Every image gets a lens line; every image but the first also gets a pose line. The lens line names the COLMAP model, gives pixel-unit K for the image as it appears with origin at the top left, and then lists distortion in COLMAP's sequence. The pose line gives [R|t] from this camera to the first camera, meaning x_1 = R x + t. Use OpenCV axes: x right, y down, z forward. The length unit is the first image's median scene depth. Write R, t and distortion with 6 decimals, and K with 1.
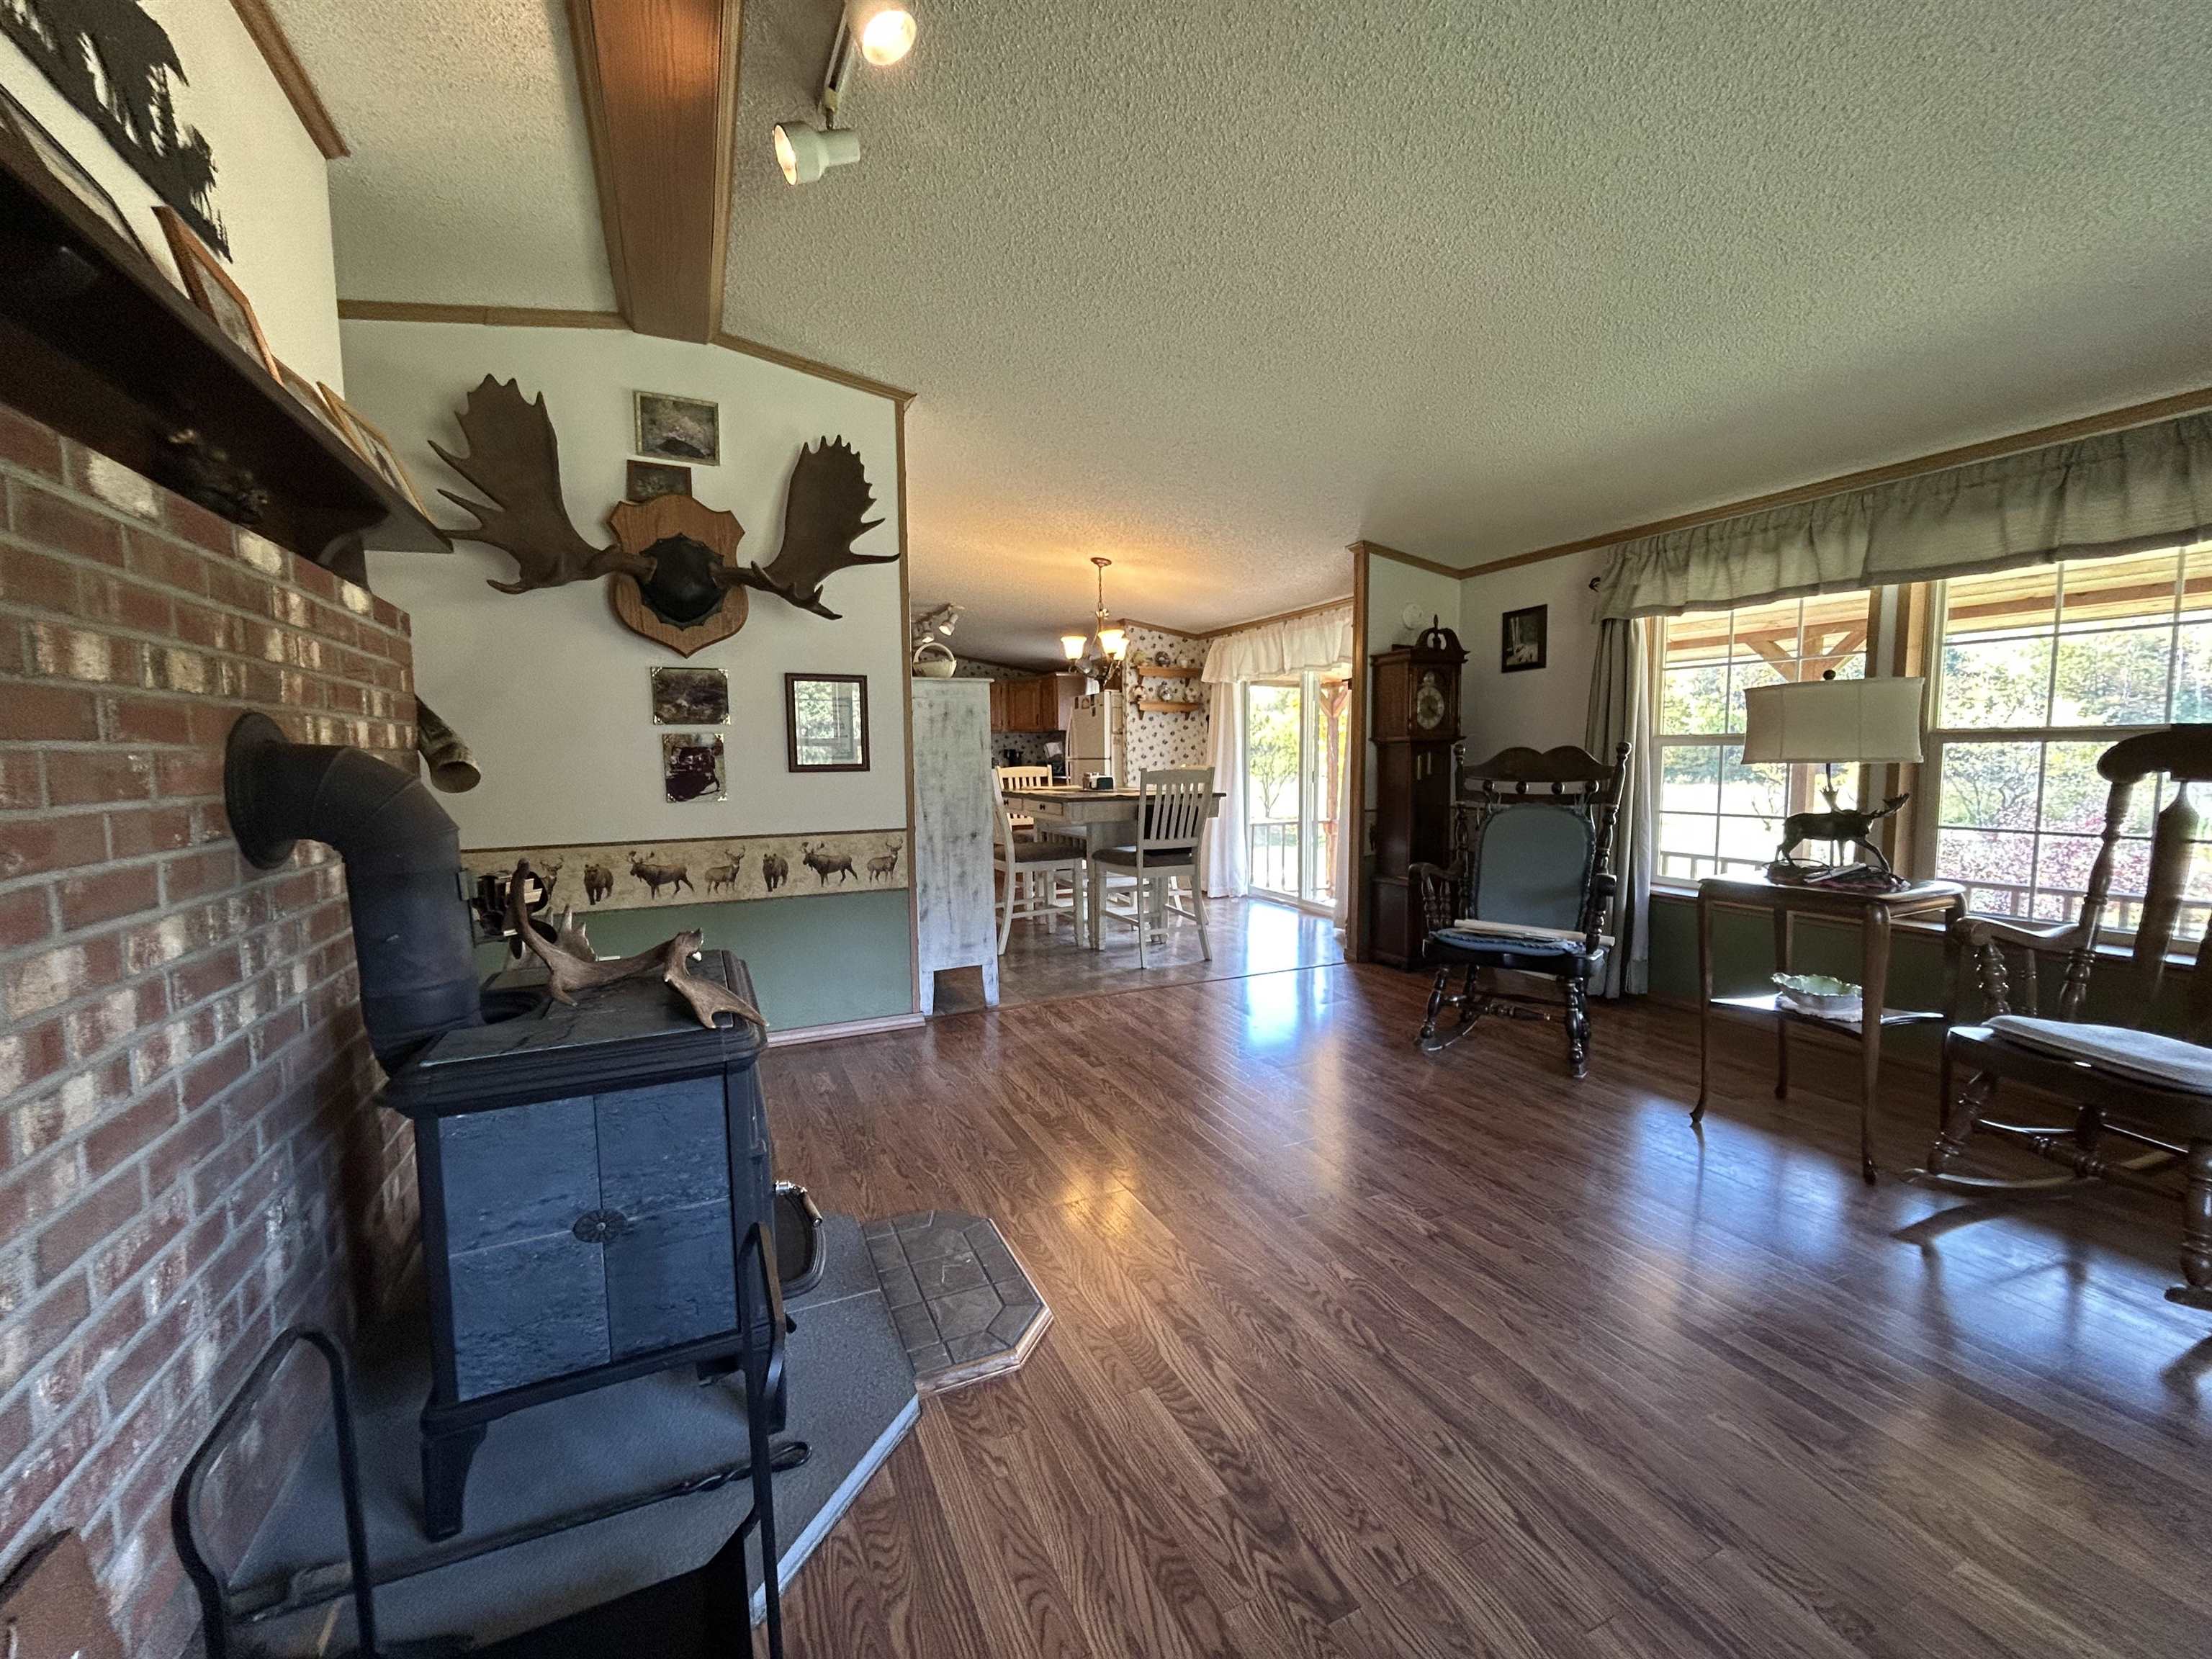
lens RADIAL K [[899.2, 0, 1110.7], [0, 899.2, 833.6], [0, 0, 1]] dist [0.001410, 0.001100]
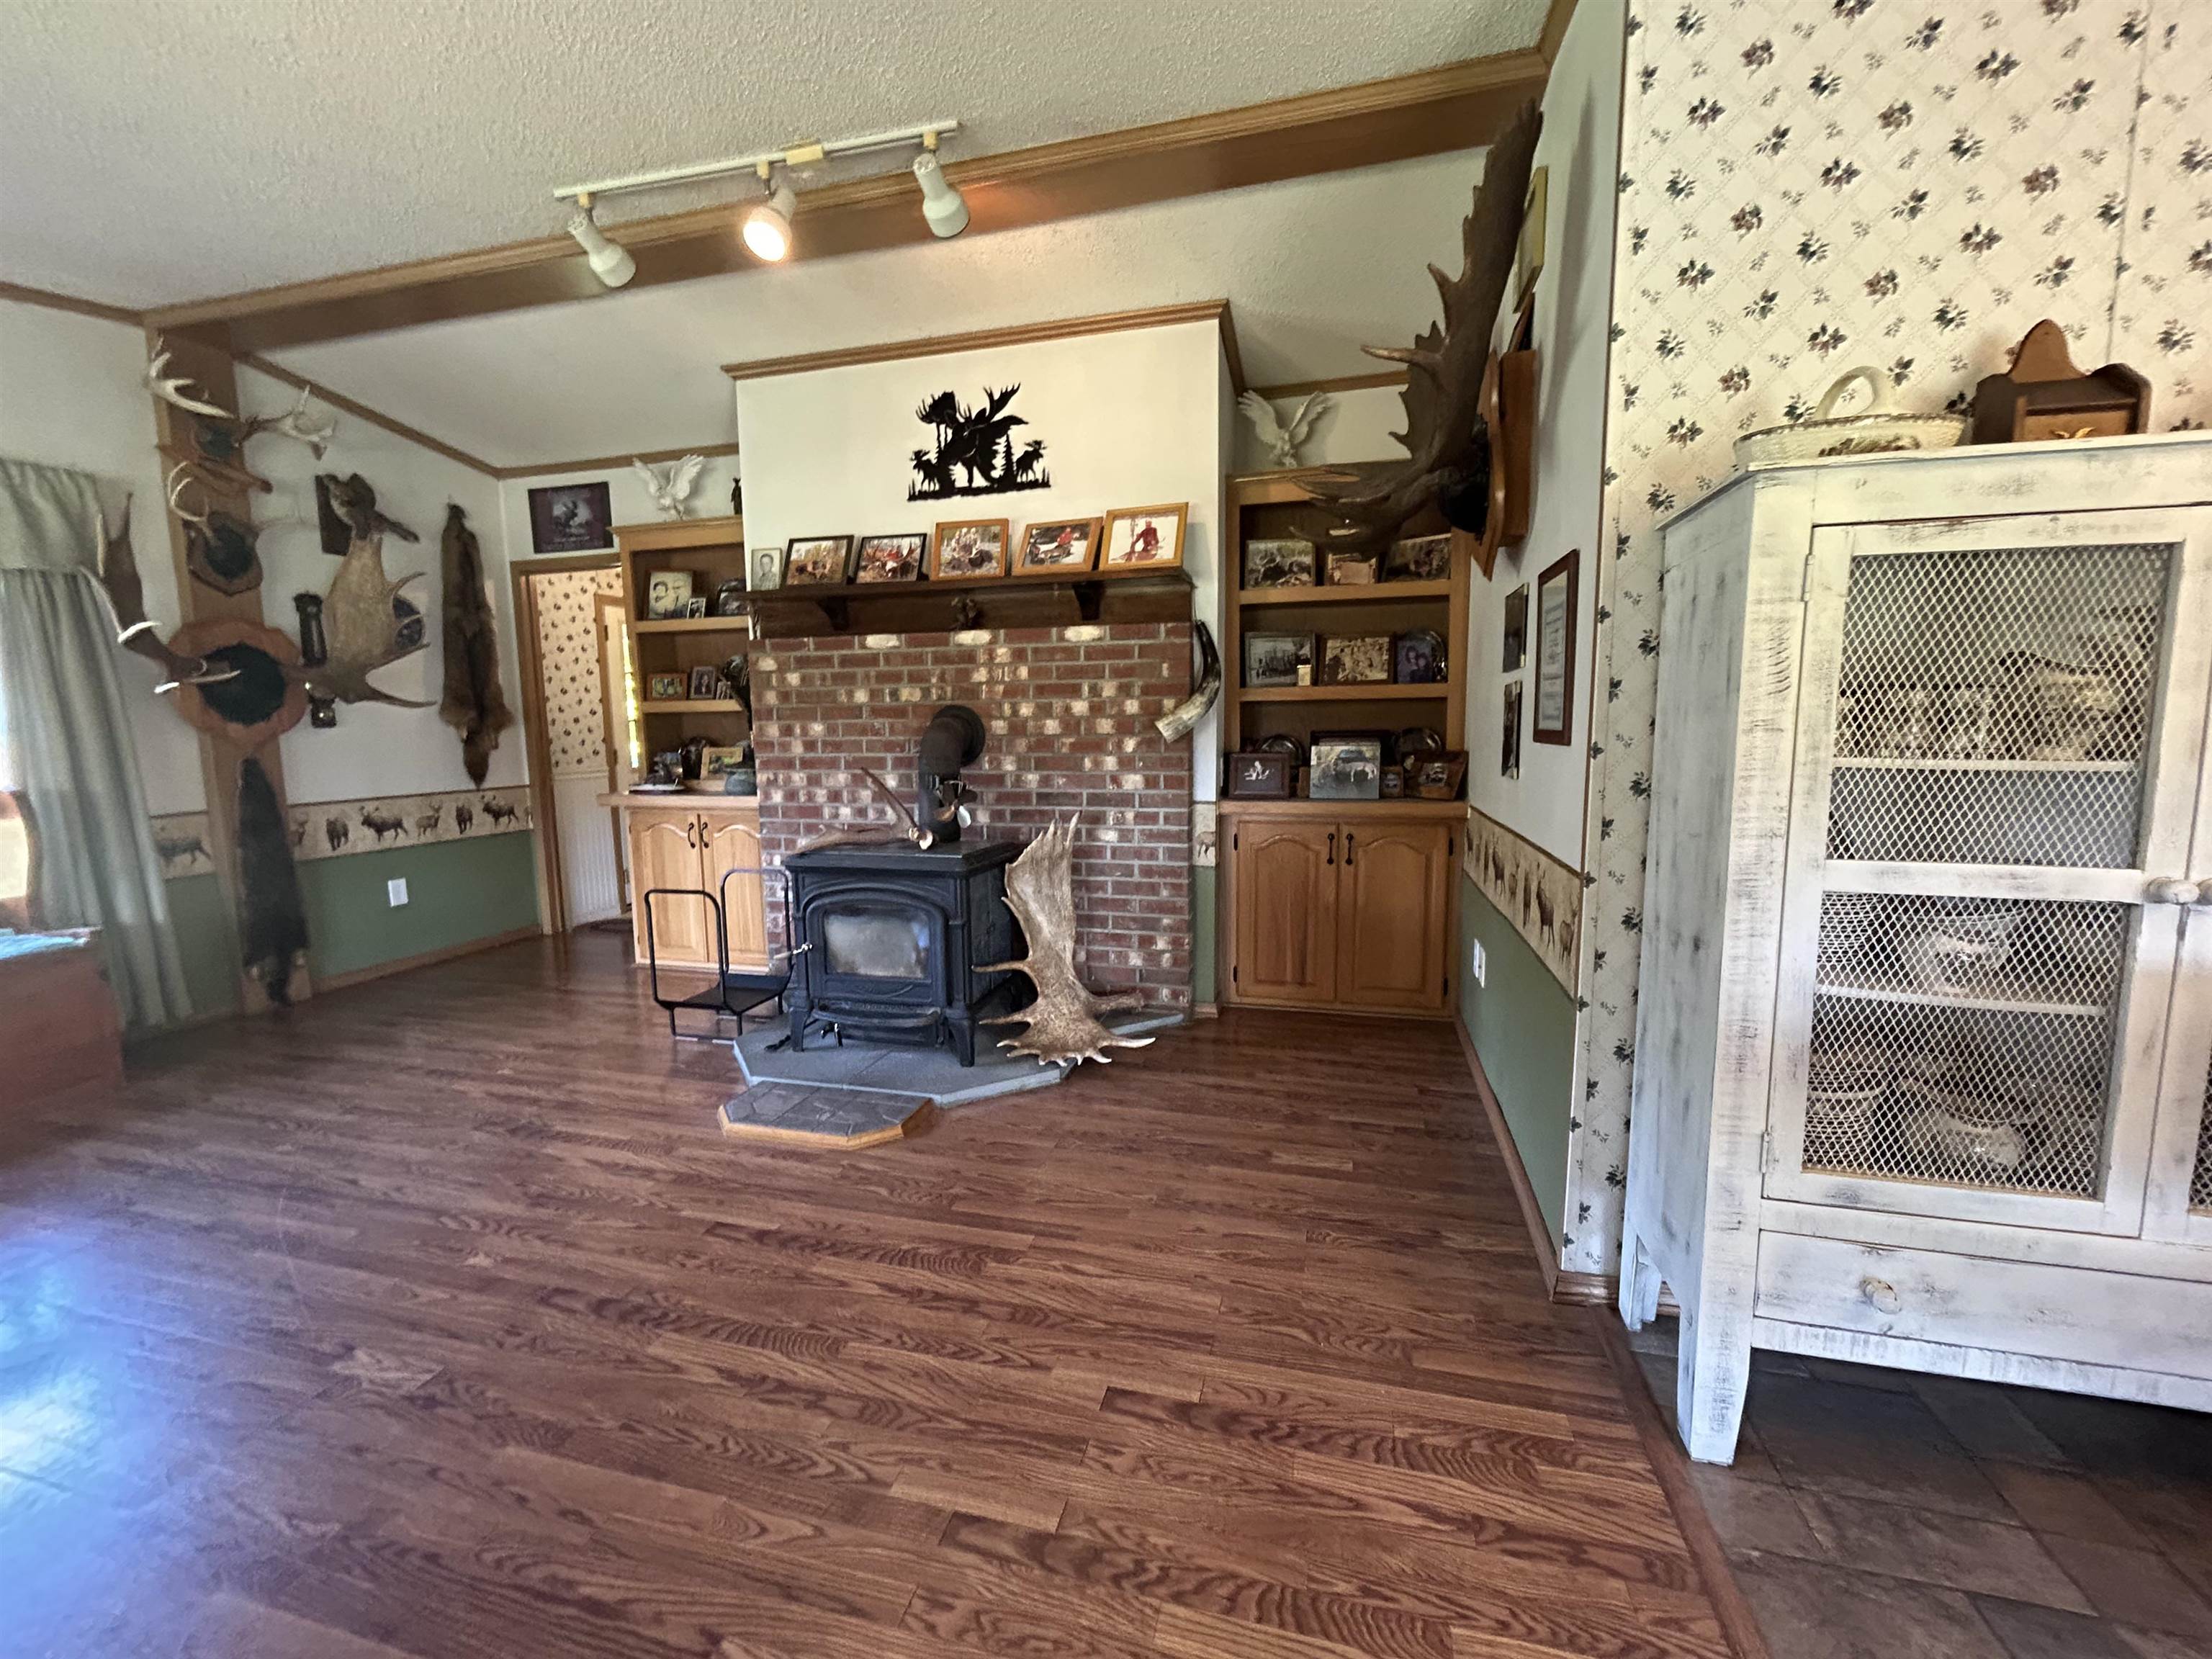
lens RADIAL K [[899.2, 0, 1109.1], [0, 899.2, 833.1], [0, 0, 1]] dist [0.001410, 0.001100]
pose [[-0.644584, 0.113890, -0.756003, 0.424774], [-0.046741, 0.981122, 0.187656, -0.160596], [0.763103, 0.156297, -0.627092, 1.735550]]
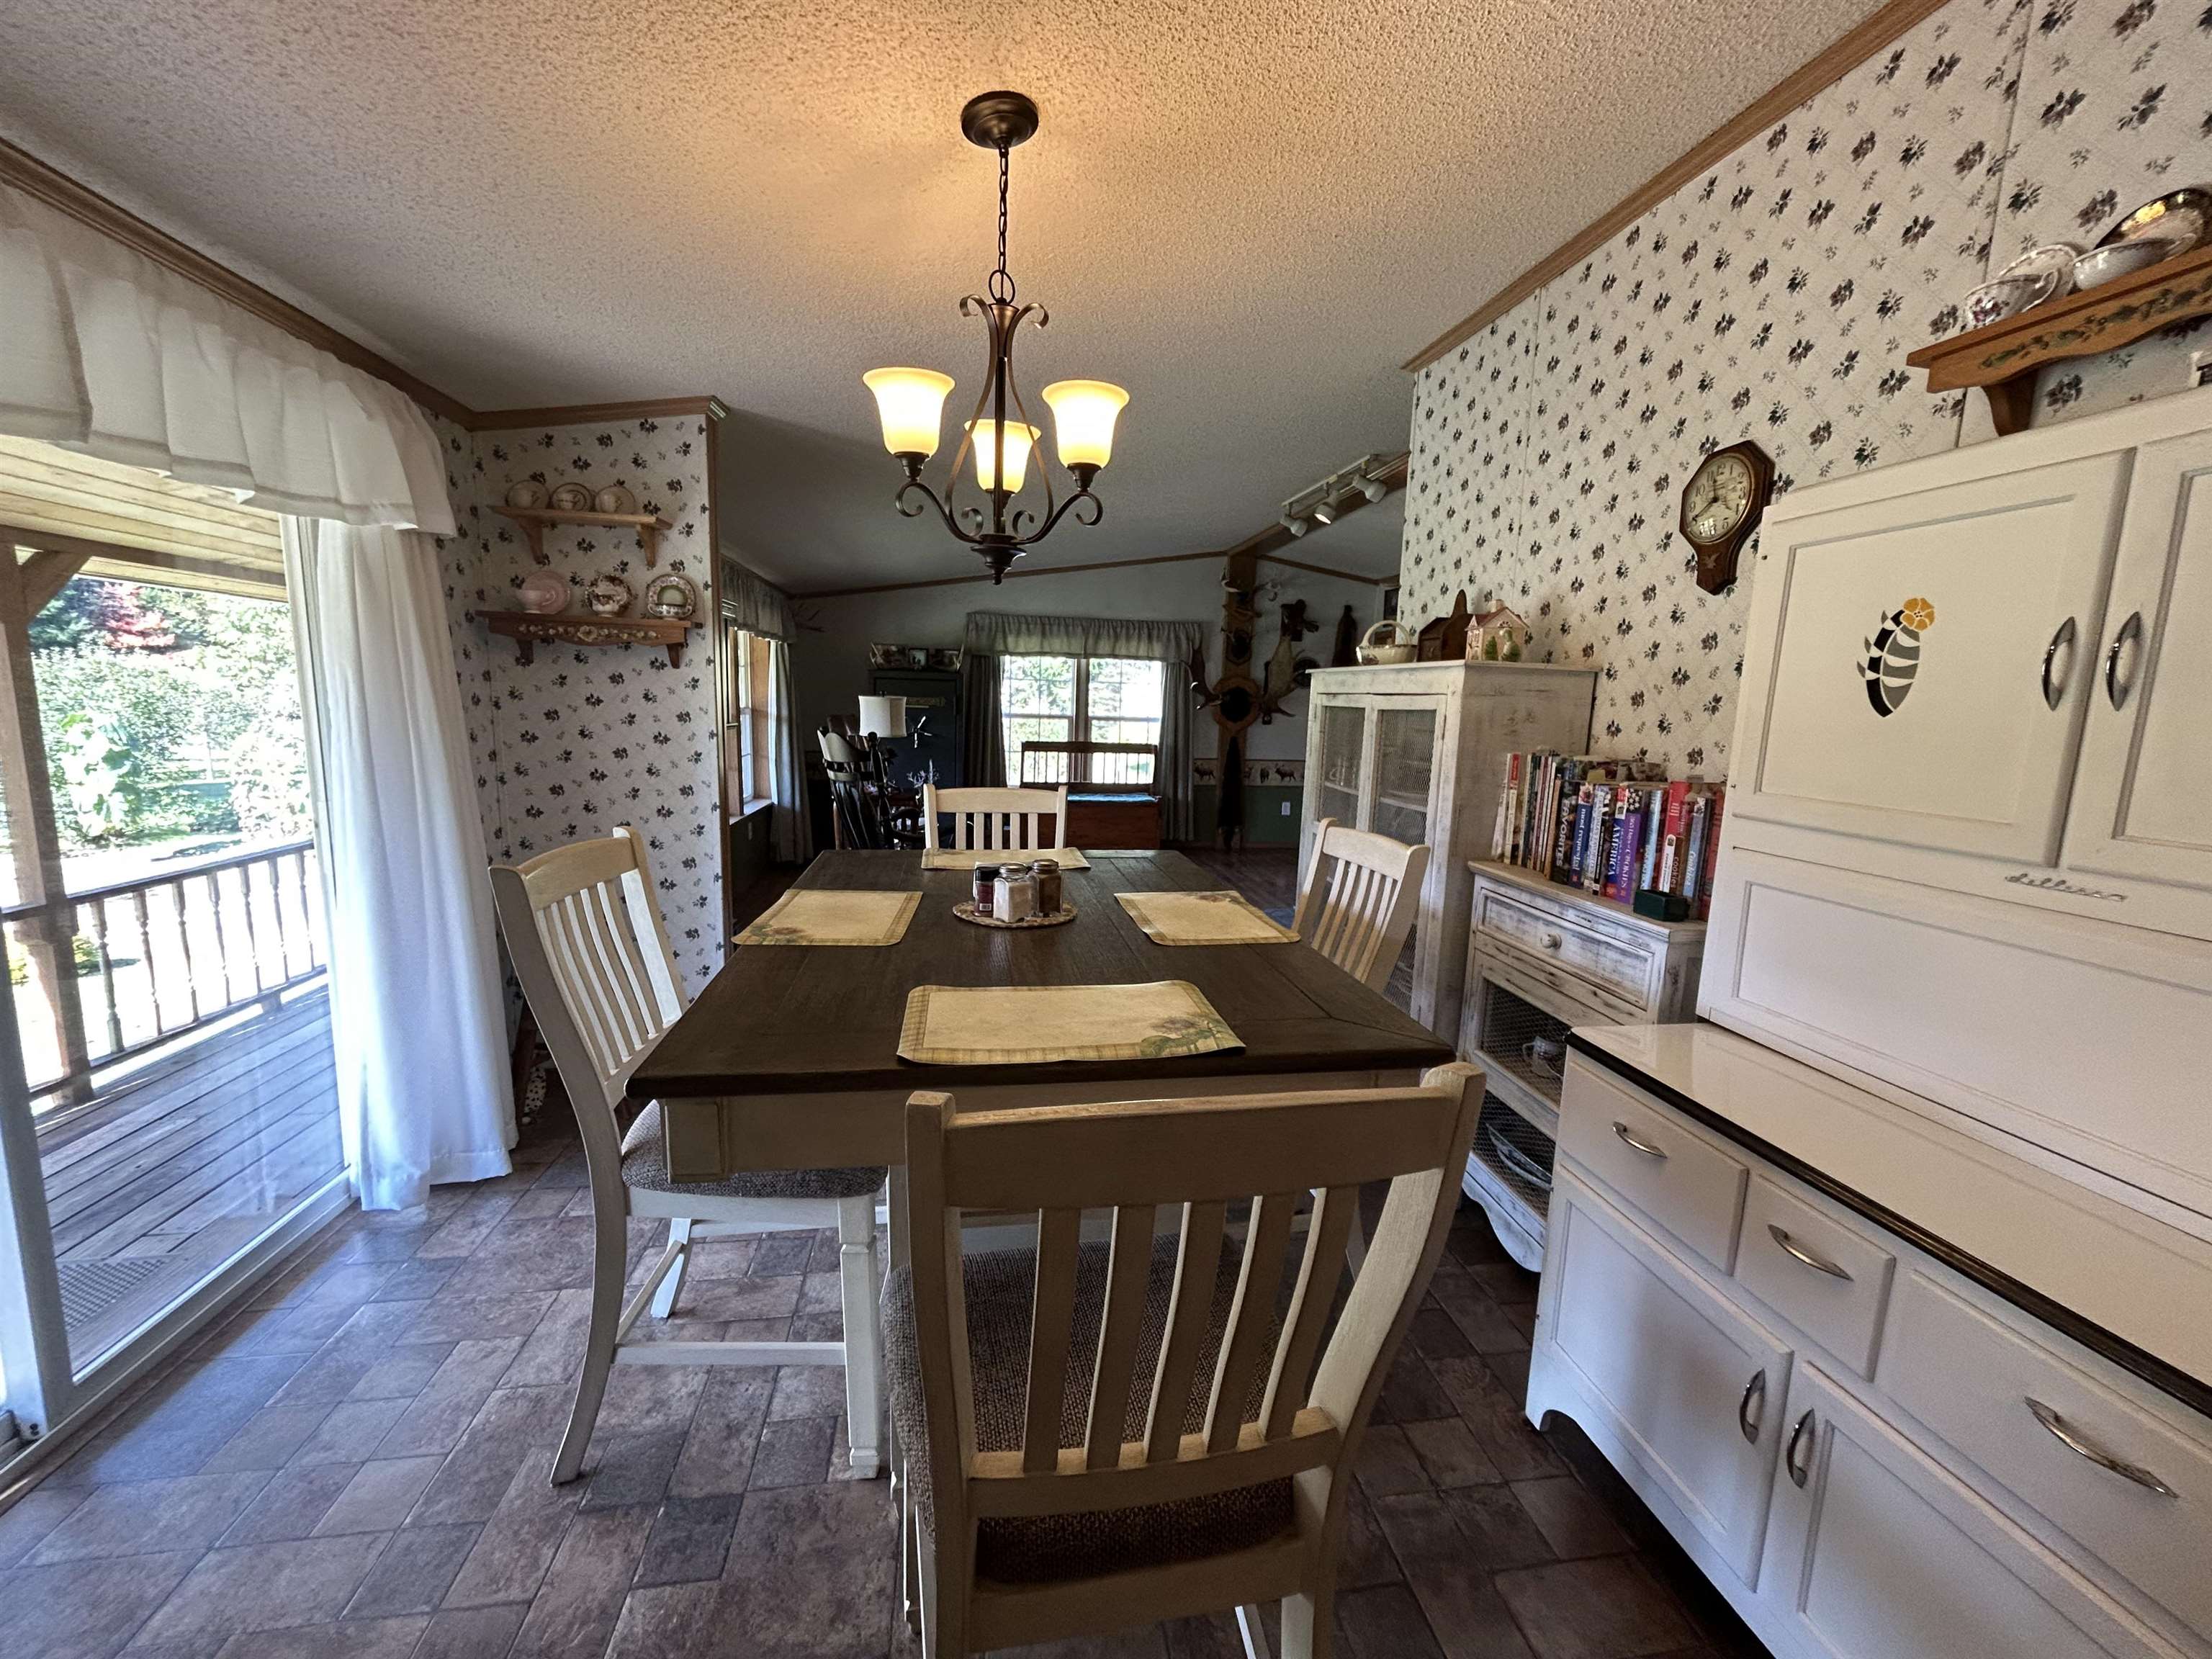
lens RADIAL K [[899.2, 0, 1114.3], [0, 899.2, 831.5], [0, 0, 1]] dist [0.001410, 0.001100]
pose [[-0.964779, -0.056131, 0.257004, -0.276087], [0.004036, 0.973697, 0.227810, -0.368371], [-0.263031, 0.220823, -0.939176, 3.099369]]
